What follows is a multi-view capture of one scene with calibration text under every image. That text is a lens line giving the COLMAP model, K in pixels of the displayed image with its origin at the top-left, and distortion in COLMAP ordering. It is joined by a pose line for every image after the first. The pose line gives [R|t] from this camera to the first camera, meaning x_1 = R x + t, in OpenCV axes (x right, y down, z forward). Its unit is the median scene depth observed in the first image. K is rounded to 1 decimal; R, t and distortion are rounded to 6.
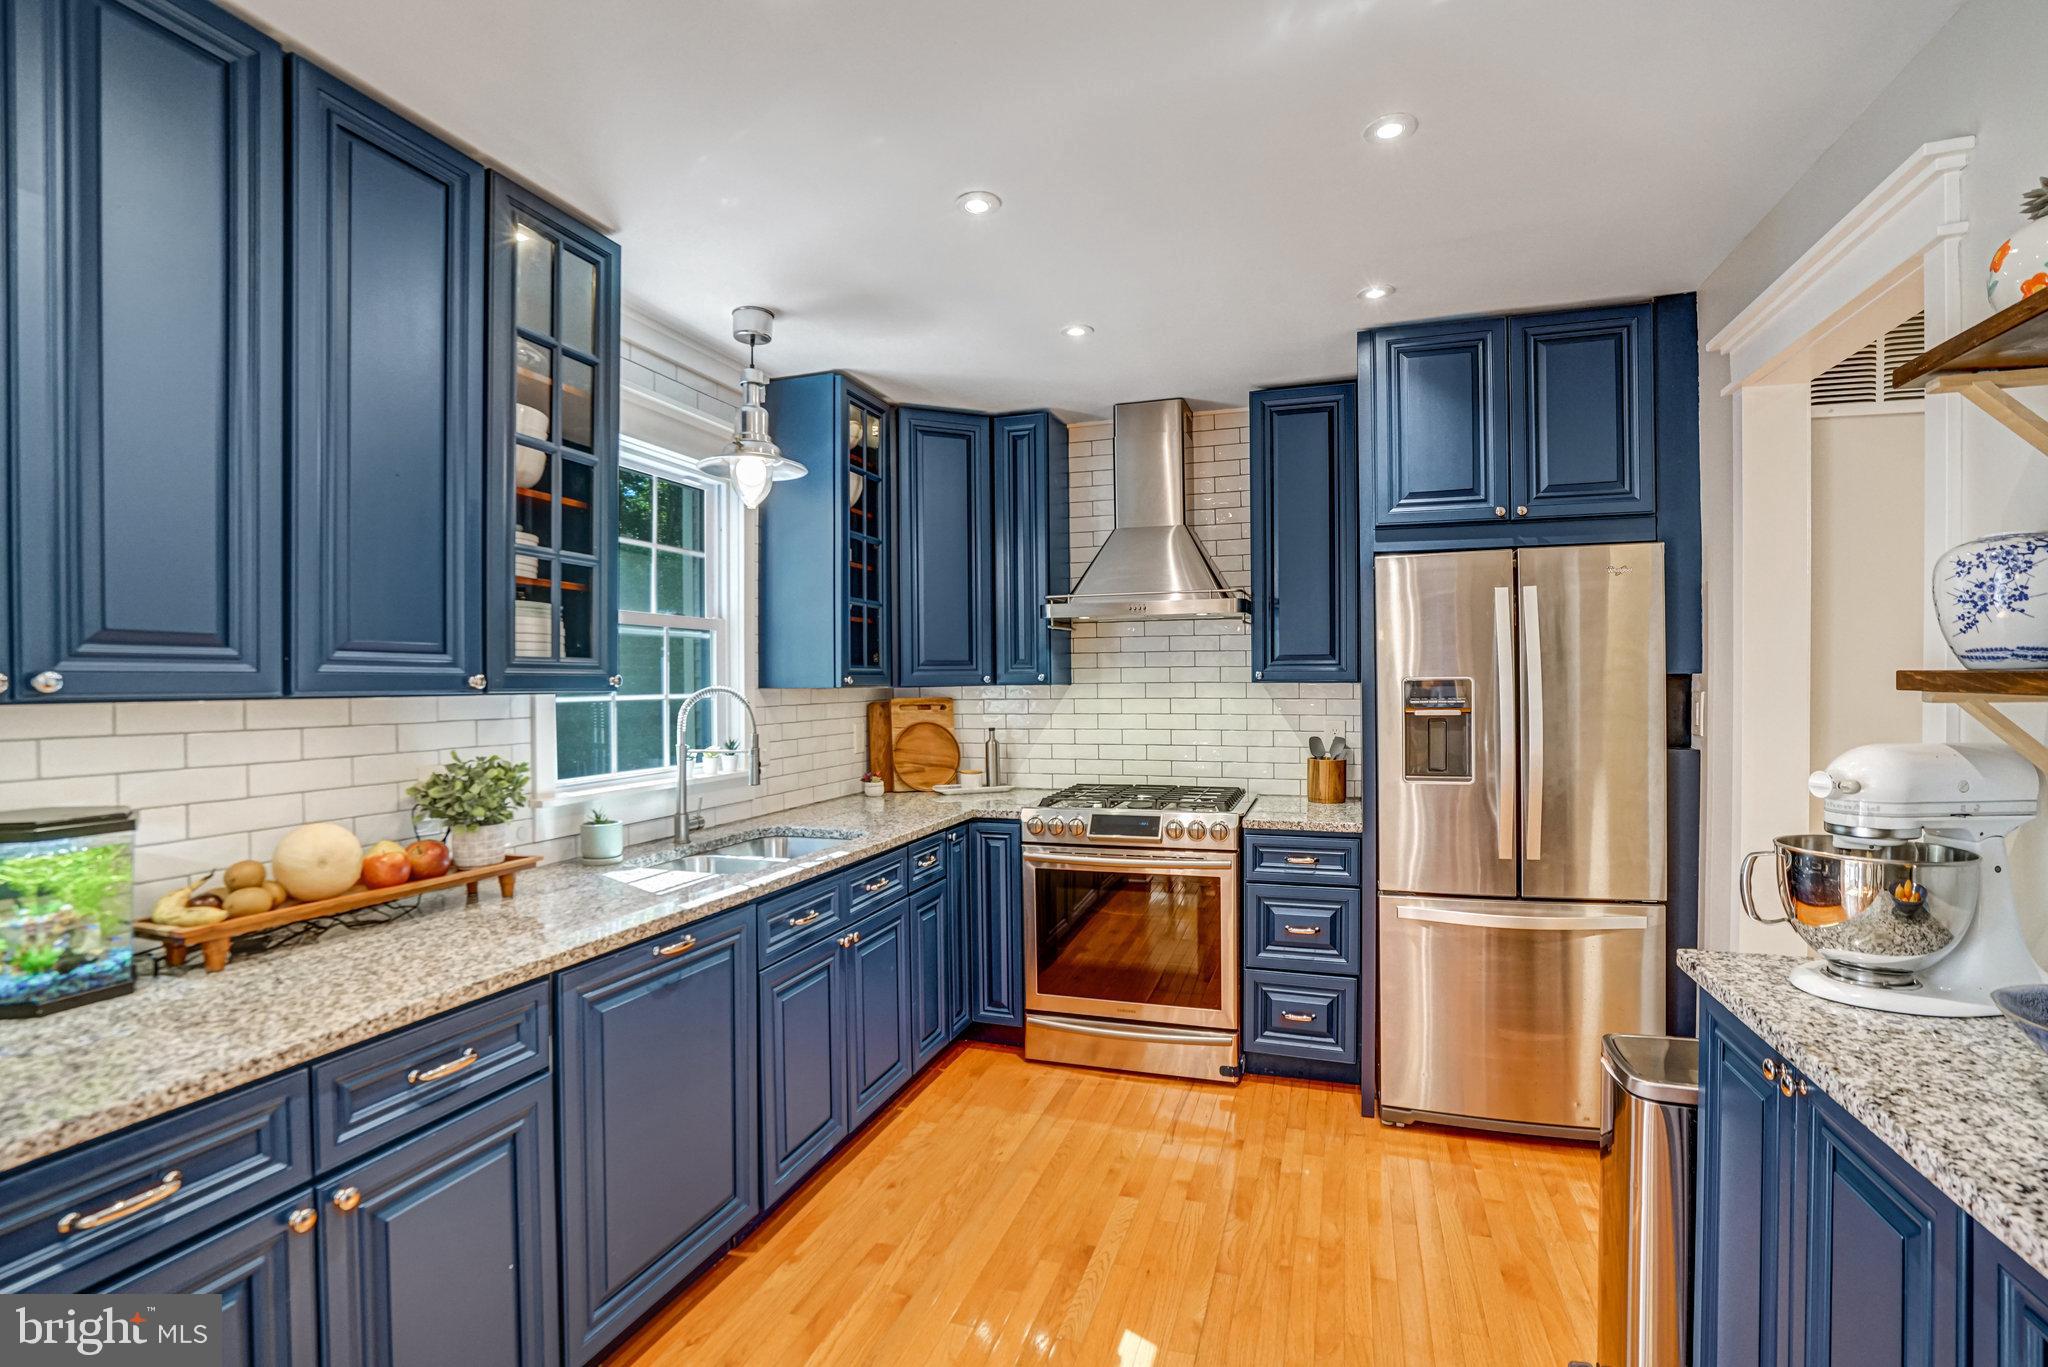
lens RADIAL K [[963.1, 0, 1021.6], [0, 963.1, 690.8], [0, 0, 1]] dist [-0.052539, 0.020888]
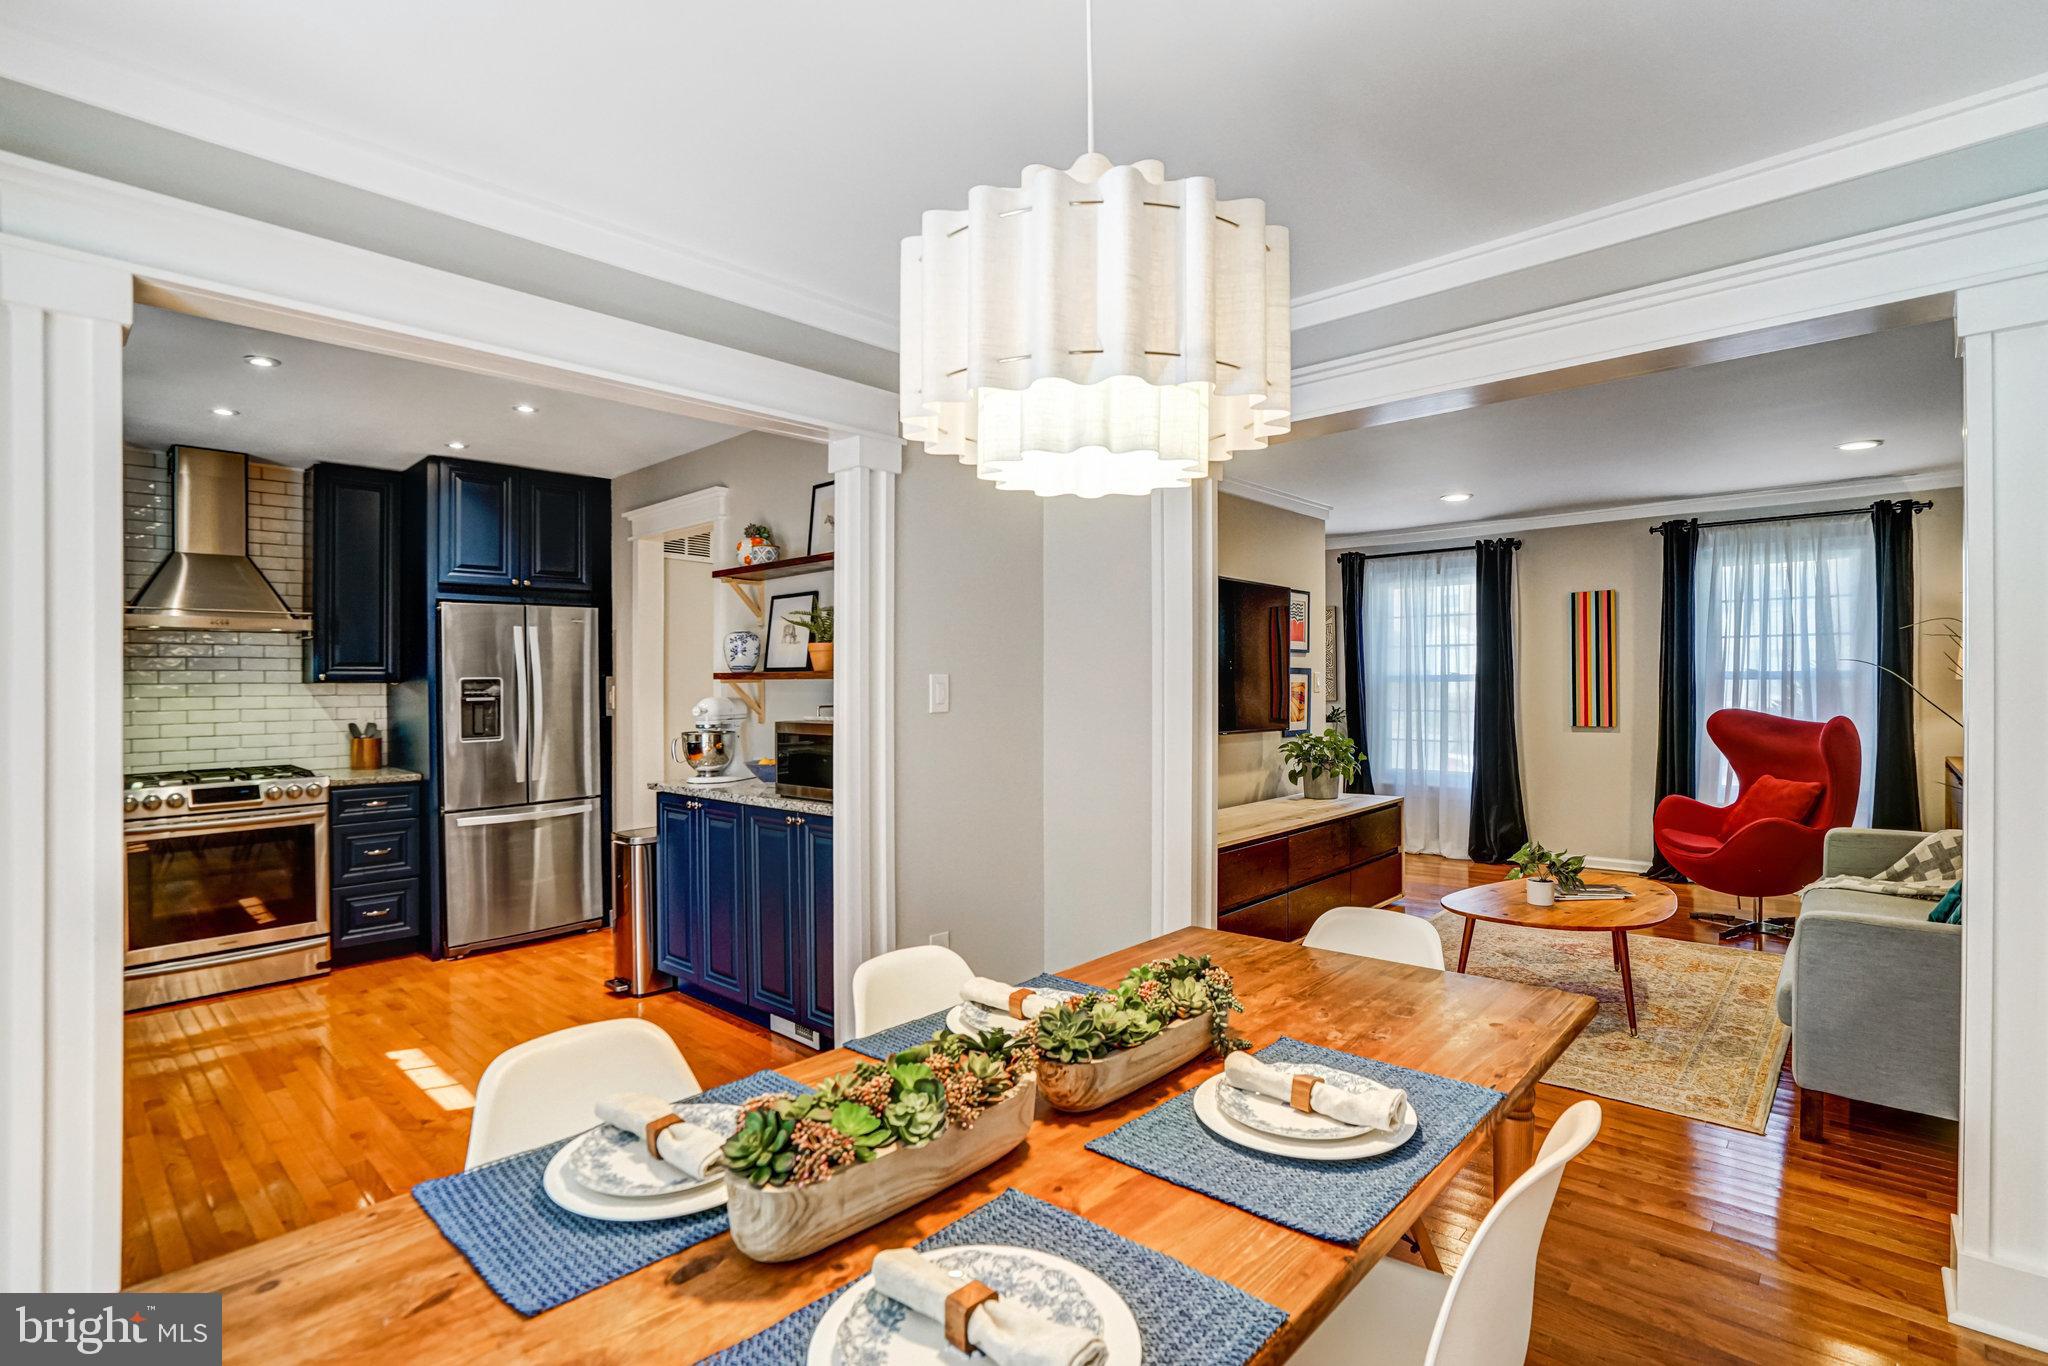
lens RADIAL K [[963.1, 0, 1021.6], [0, 963.1, 690.3], [0, 0, 1]] dist [-0.052539, 0.020888]
pose [[0.409526, -0.006779, 0.912273, -0.647856], [0.017946, 0.999839, -0.000627, 0.024029], [-0.912122, 0.016628, 0.409582, -0.512965]]
